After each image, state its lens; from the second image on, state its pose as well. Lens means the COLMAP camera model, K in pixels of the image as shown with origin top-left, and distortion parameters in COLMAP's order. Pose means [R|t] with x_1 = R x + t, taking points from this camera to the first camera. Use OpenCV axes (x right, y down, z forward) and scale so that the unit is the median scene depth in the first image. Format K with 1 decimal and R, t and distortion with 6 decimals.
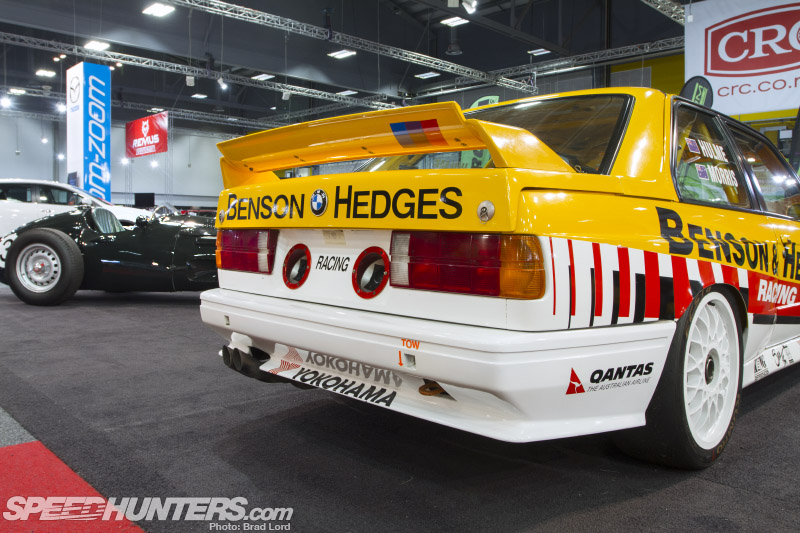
lens RADIAL K [[671.7, 0, 377.3], [0, 671.7, 264.1], [0, 0, 1]] dist [-0.062726, 0.014727]
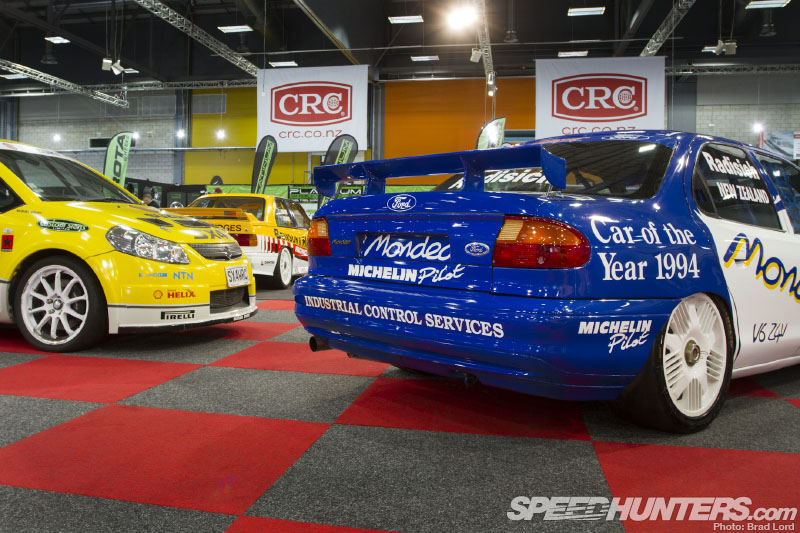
lens RADIAL K [[671.7, 0, 377.3], [0, 671.7, 264.1], [0, 0, 1]] dist [-0.062726, 0.014727]
pose [[0.813039, -0.024136, 0.581709, -0.162898], [0.024622, 0.999672, 0.007065, 0.013883], [-0.581689, 0.008579, 0.813366, -0.304953]]
